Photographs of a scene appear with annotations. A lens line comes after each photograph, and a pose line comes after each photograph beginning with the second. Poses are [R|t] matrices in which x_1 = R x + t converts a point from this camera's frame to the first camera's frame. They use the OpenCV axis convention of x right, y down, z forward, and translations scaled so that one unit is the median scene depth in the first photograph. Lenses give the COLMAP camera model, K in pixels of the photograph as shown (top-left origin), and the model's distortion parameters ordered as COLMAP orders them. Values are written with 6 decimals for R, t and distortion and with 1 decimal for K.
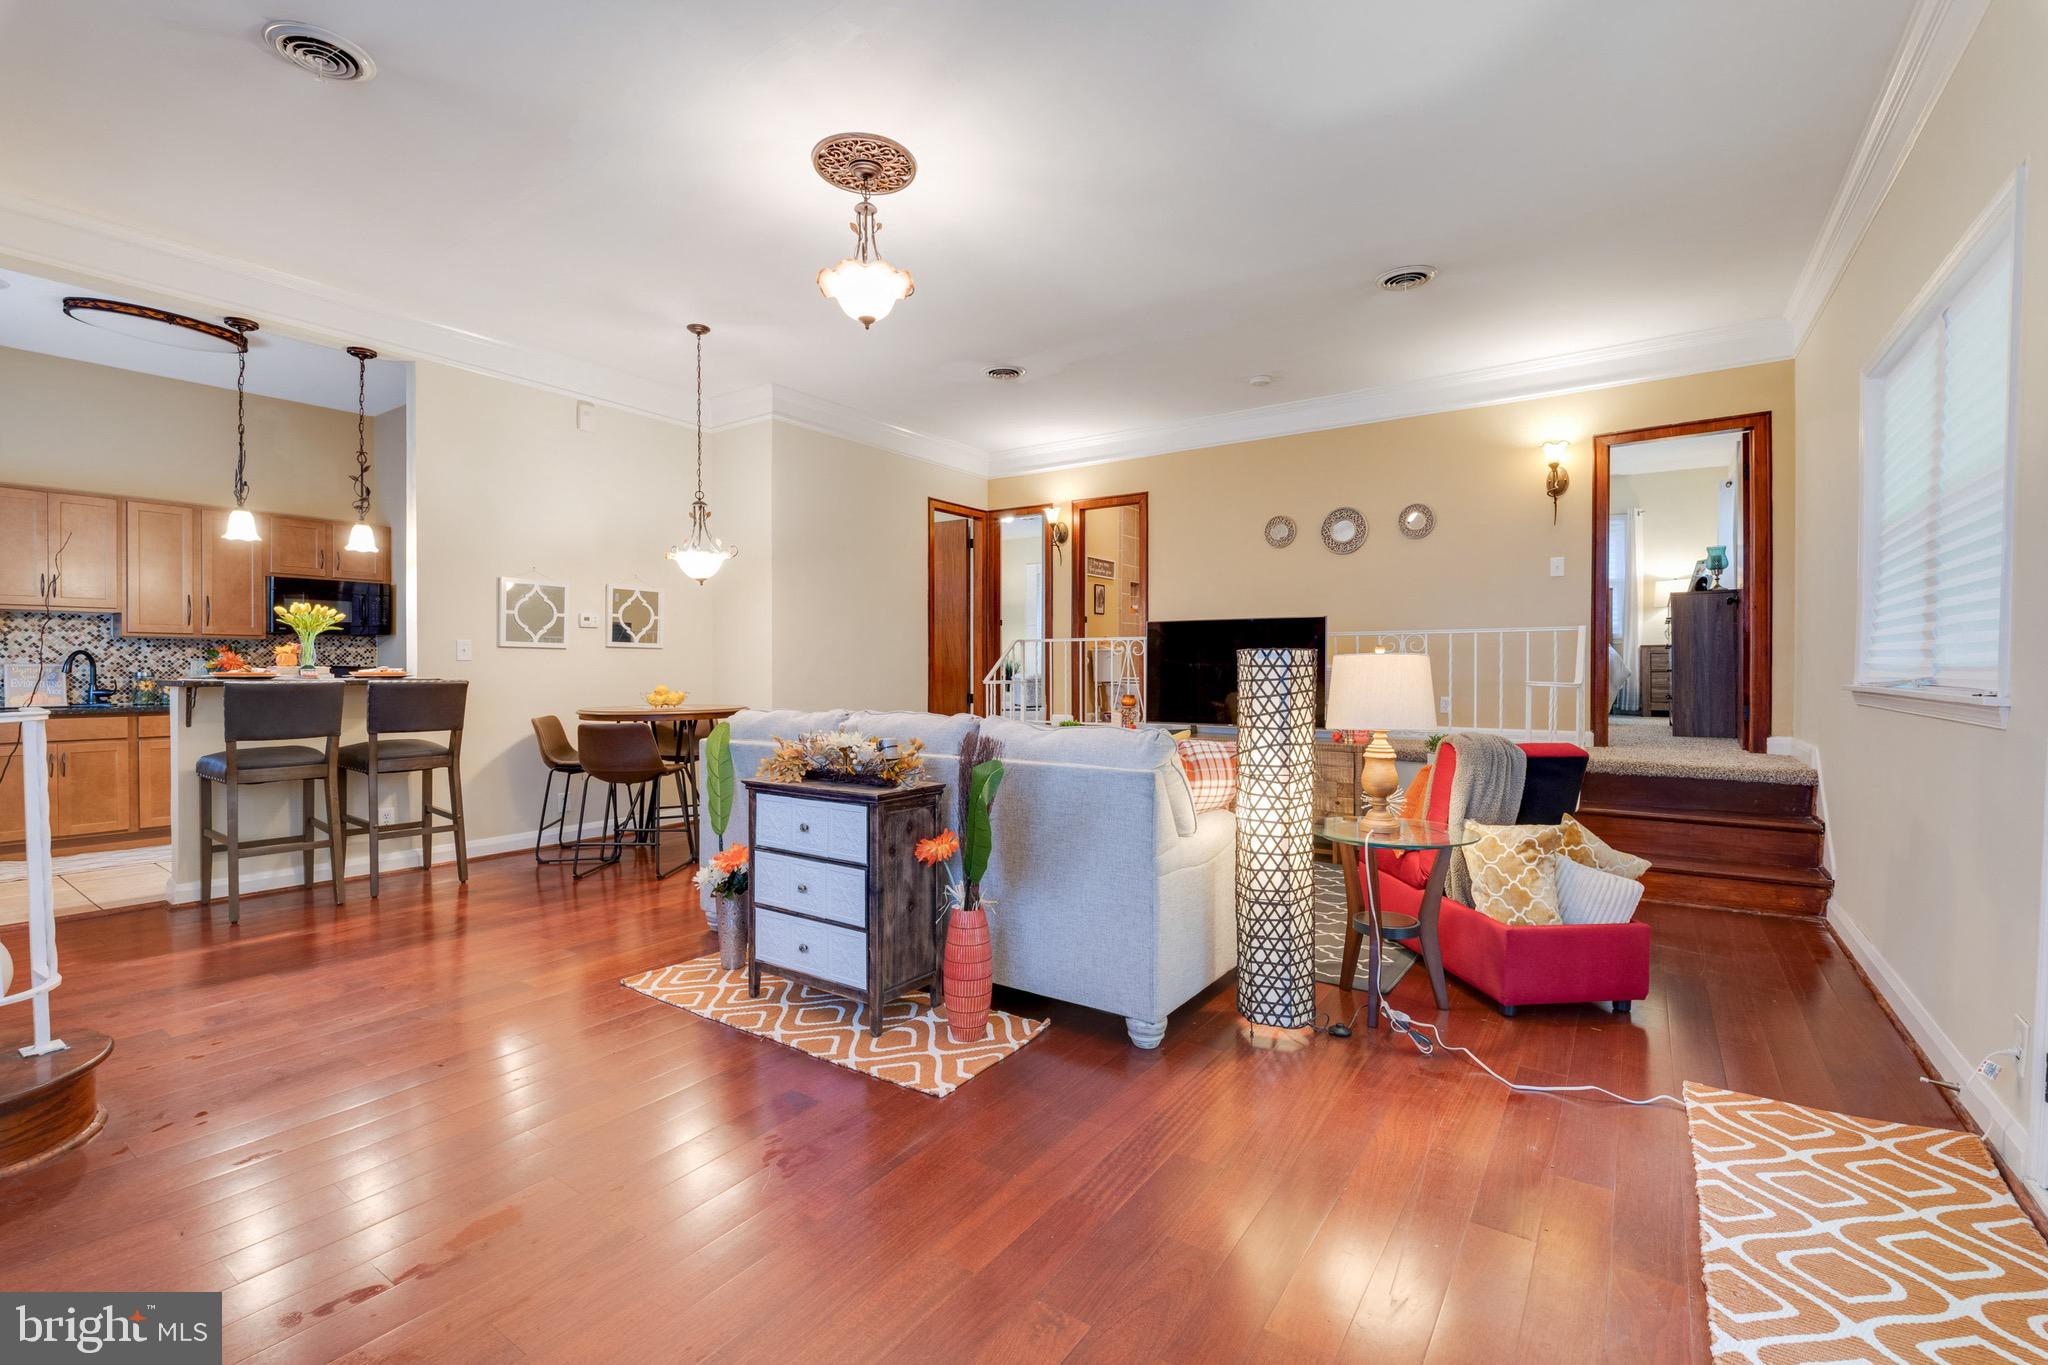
lens RADIAL K [[891.7, 0, 1050.6], [0, 891.7, 684.2], [0, 0, 1]] dist [-0.018133, -0.004639]
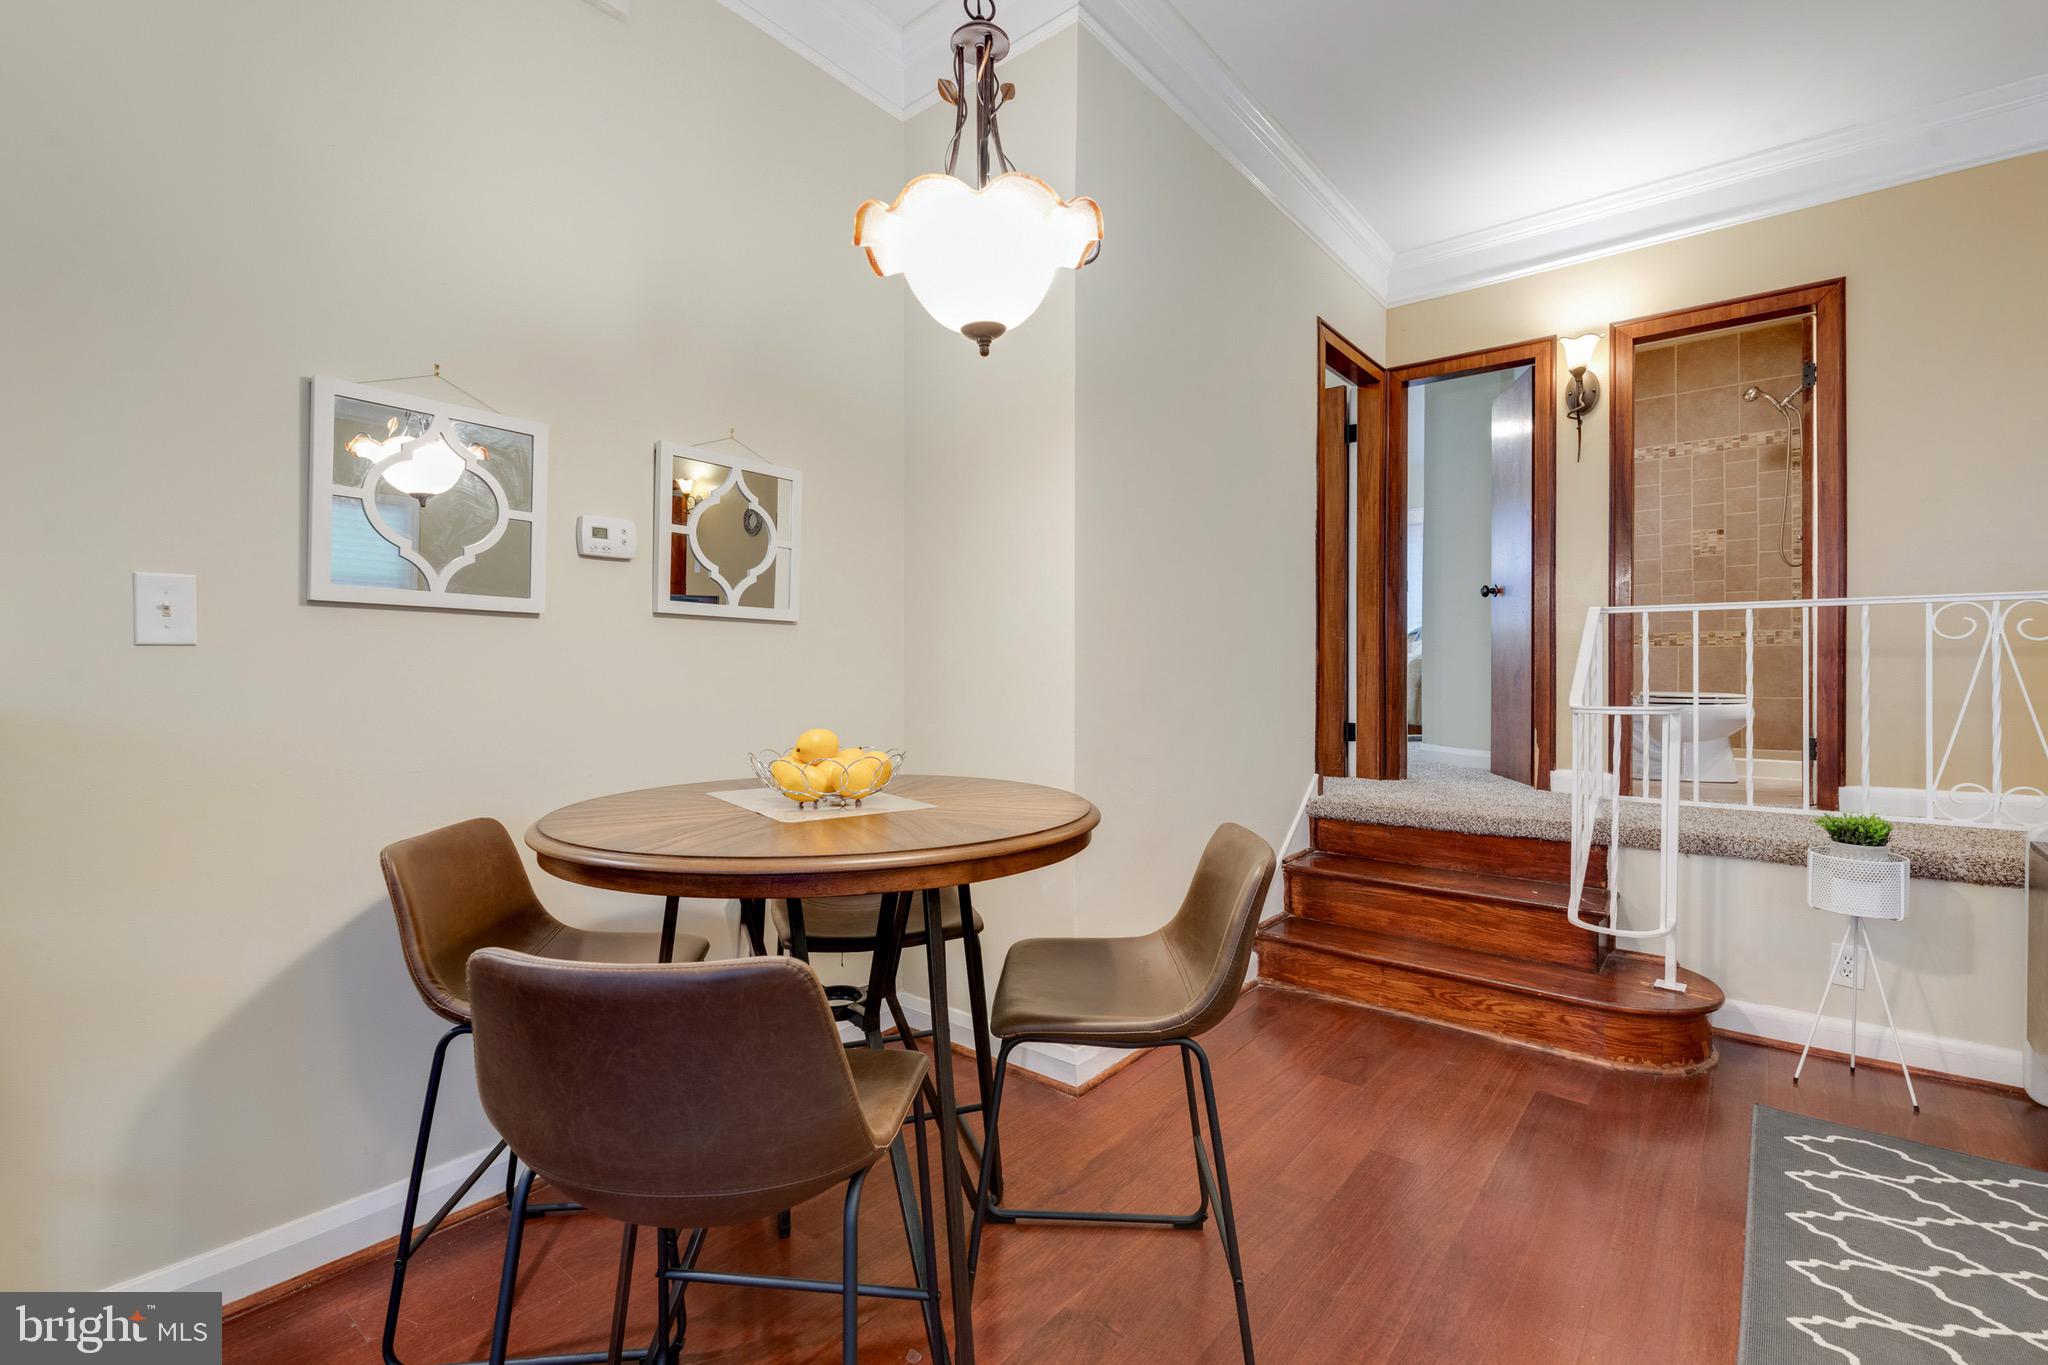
lens RADIAL K [[891.7, 0, 1016.6], [0, 891.7, 675.7], [0, 0, 1]] dist [-0.018133, -0.004639]
pose [[0.993584, 0.000341, -0.113099, -0.334998], [-0.002520, 0.999814, -0.019120, -0.011129], [0.113071, 0.019282, 0.993400, 0.704628]]
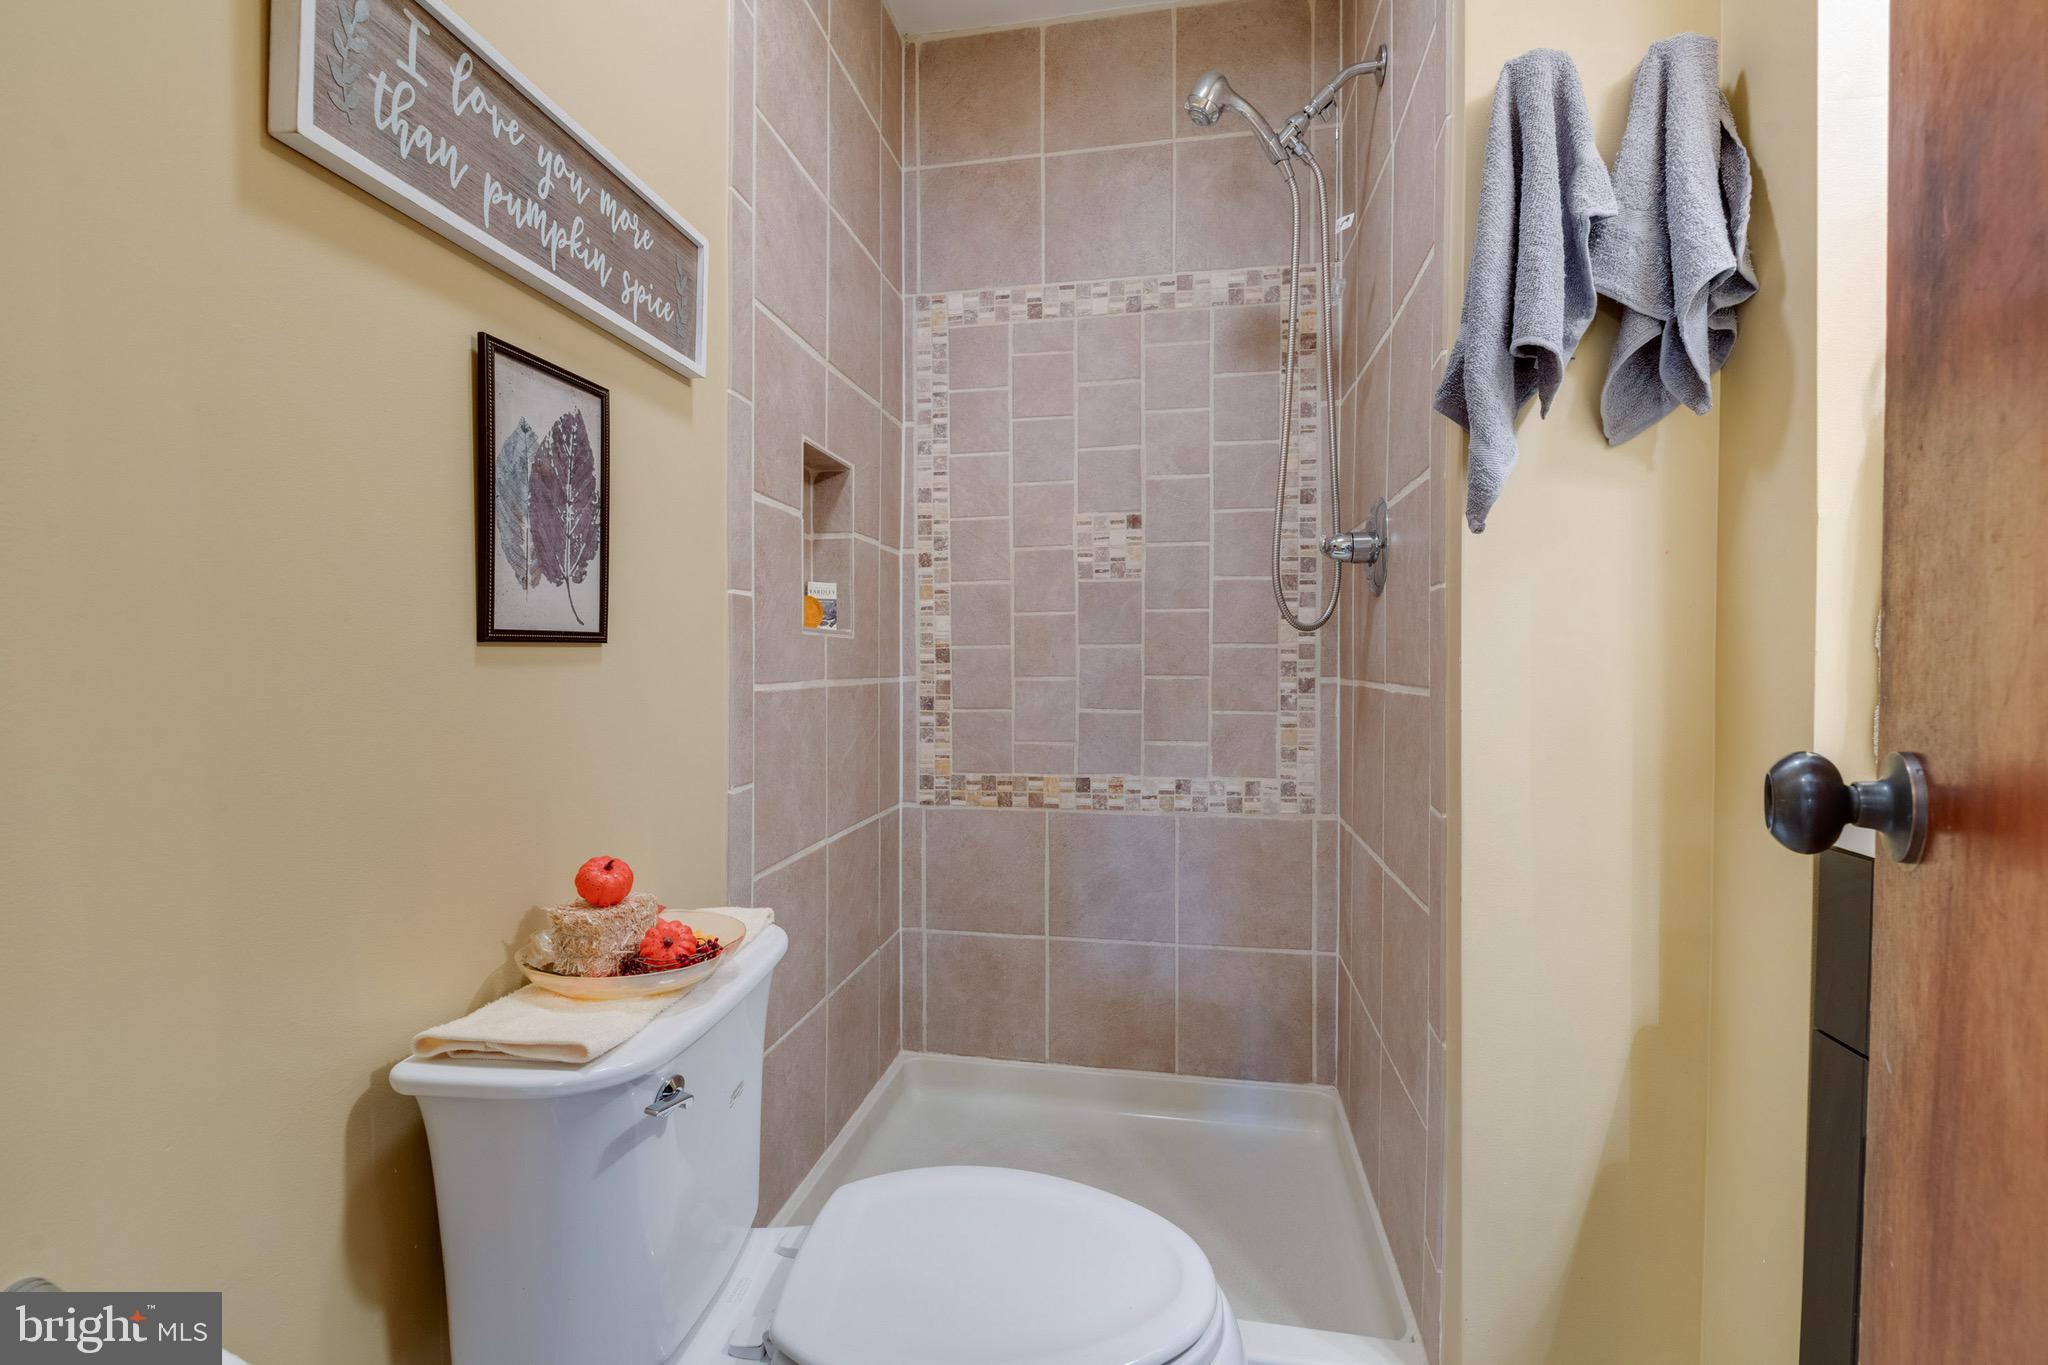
lens RADIAL K [[891.7, 0, 1042.8], [0, 891.7, 680.3], [0, 0, 1]] dist [-0.018133, -0.004639]
pose [[0.906604, -0.013368, 0.421770, 0.141124], [0.011557, 0.999910, 0.006851, -0.127999], [-0.421824, -0.001337, 0.906677, 1.441094]]
